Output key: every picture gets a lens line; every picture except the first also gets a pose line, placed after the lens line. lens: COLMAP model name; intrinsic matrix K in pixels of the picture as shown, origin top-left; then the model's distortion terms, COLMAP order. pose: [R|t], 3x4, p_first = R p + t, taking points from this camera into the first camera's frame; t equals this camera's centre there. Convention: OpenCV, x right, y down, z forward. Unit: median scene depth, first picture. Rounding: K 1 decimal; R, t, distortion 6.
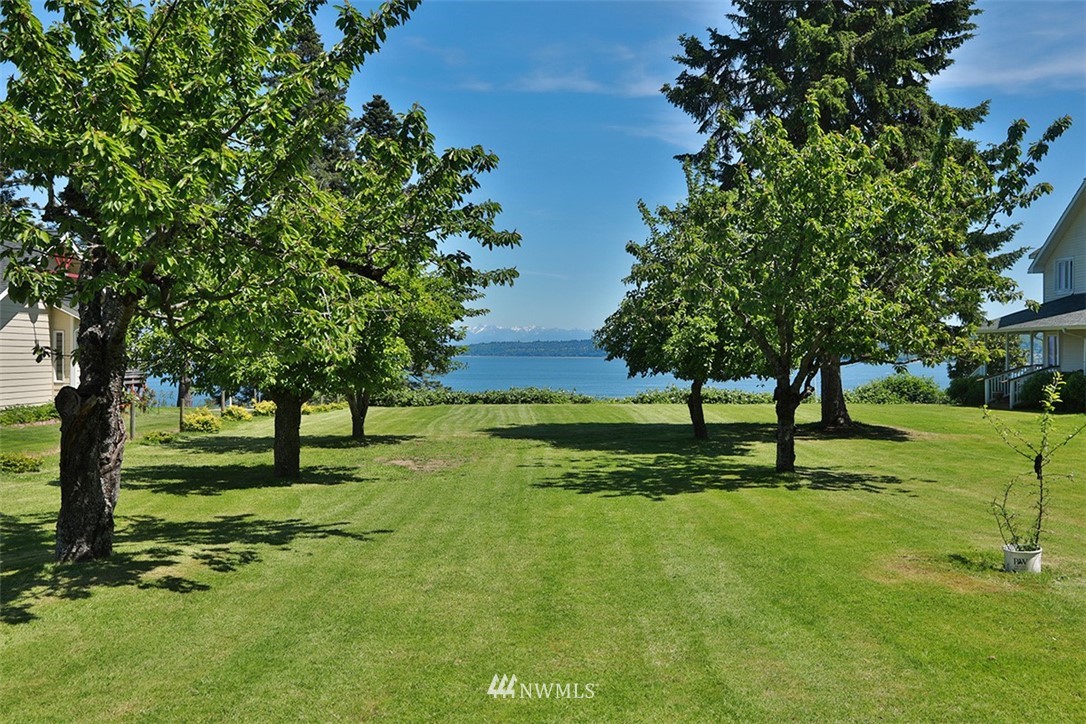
lens RADIAL K [[1078.9, 0, 537.7], [0, 1078.9, 336.2], [0, 0, 1]] dist [0.047358, 0.000000]
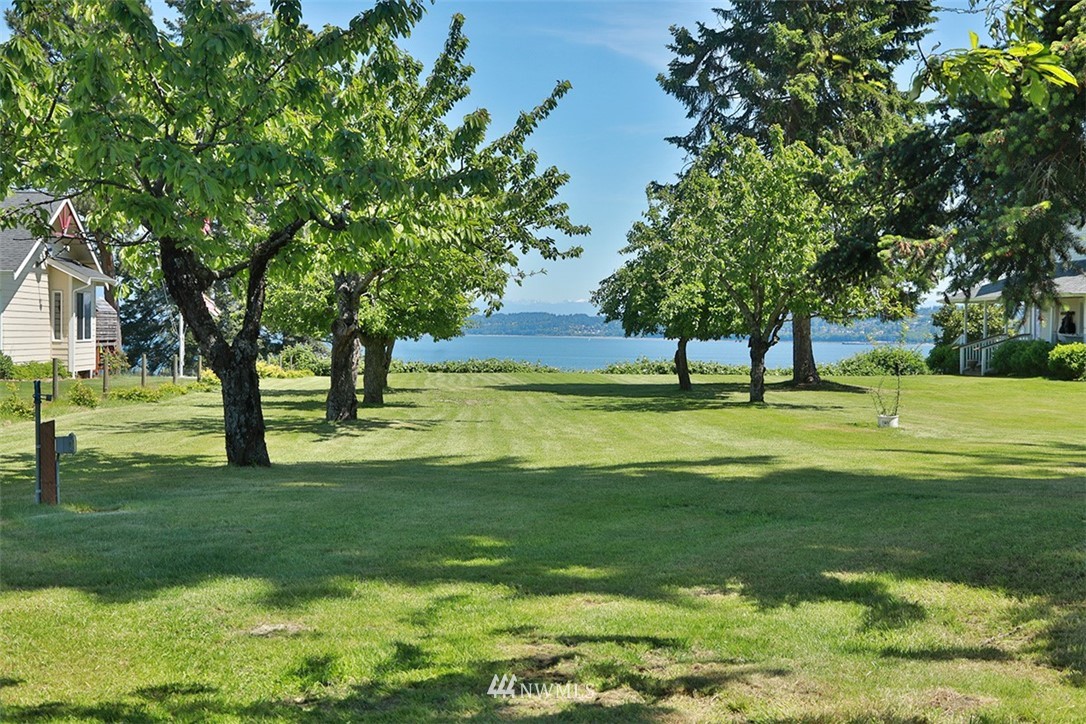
lens RADIAL K [[1372.4, 0, 542.2], [0, 1372.4, 358.9], [0, 0, 1]] dist [0.062321, 0.000000]
pose [[0.998210, 0.005947, 0.059507, -0.085086], [-0.008130, 0.999300, 0.036522, 0.010338], [-0.059249, -0.036941, 0.997560, -0.422175]]
